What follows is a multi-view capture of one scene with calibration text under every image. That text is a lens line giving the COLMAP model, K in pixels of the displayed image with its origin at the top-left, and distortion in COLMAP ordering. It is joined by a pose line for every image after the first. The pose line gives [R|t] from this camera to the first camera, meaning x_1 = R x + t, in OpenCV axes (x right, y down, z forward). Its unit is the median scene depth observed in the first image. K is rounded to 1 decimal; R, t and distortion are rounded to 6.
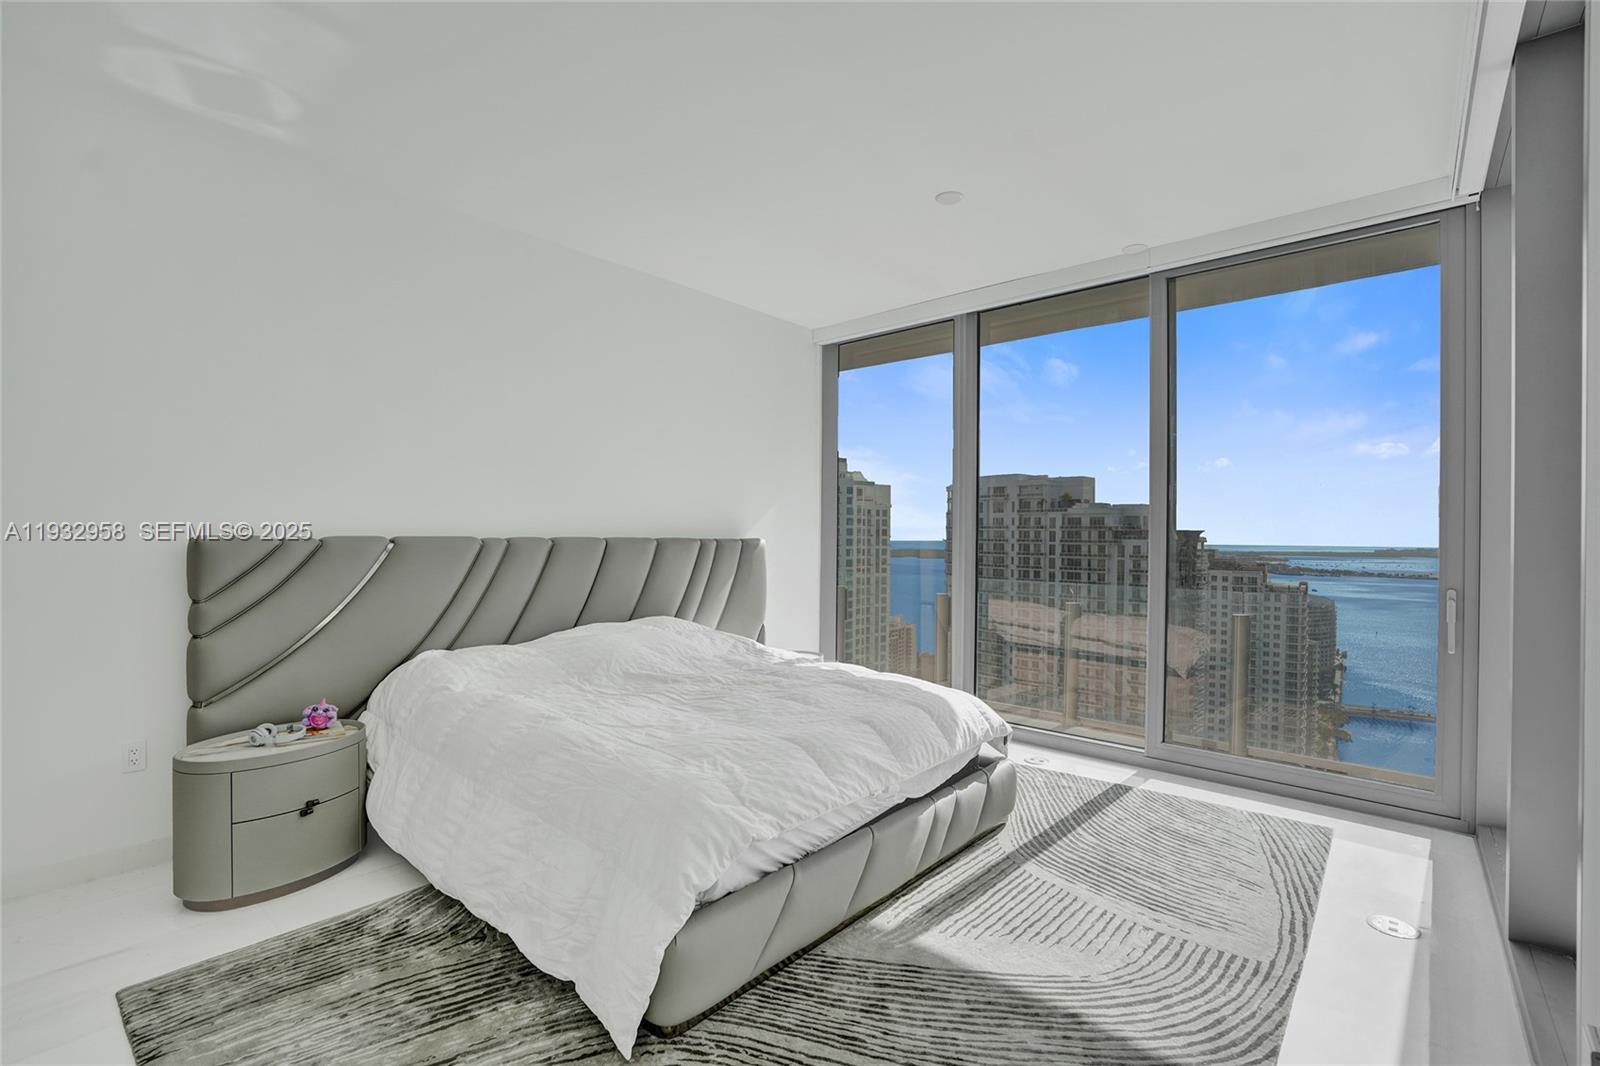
lens RADIAL K [[746.8, 0, 796.6], [0, 746.8, 537.6], [0, 0, 1]] dist [-0.069753, 0.030147]
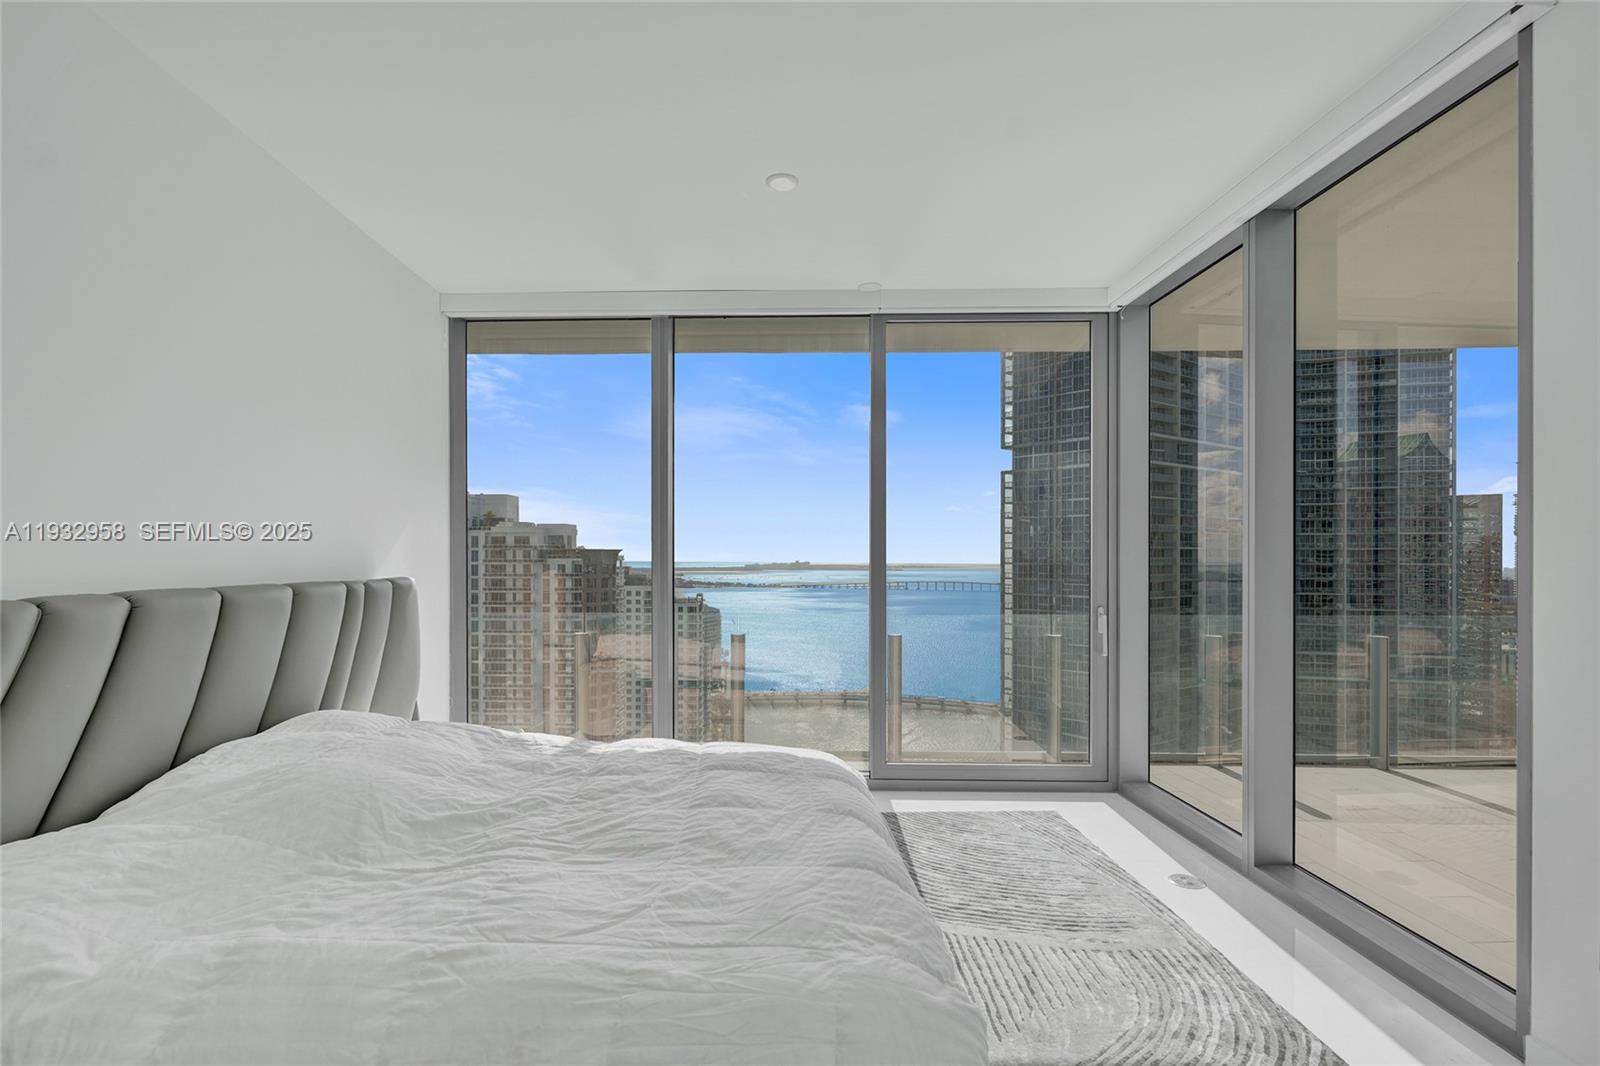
lens RADIAL K [[754.9, 0, 798.0], [0, 754.9, 563.1], [0, 0, 1]] dist [0.001609, 0.000301]
pose [[0.734899, -0.014530, 0.678021, -0.279397], [0.008843, 0.999891, 0.011843, -0.019005], [-0.678119, -0.002708, 0.734947, 0.242658]]
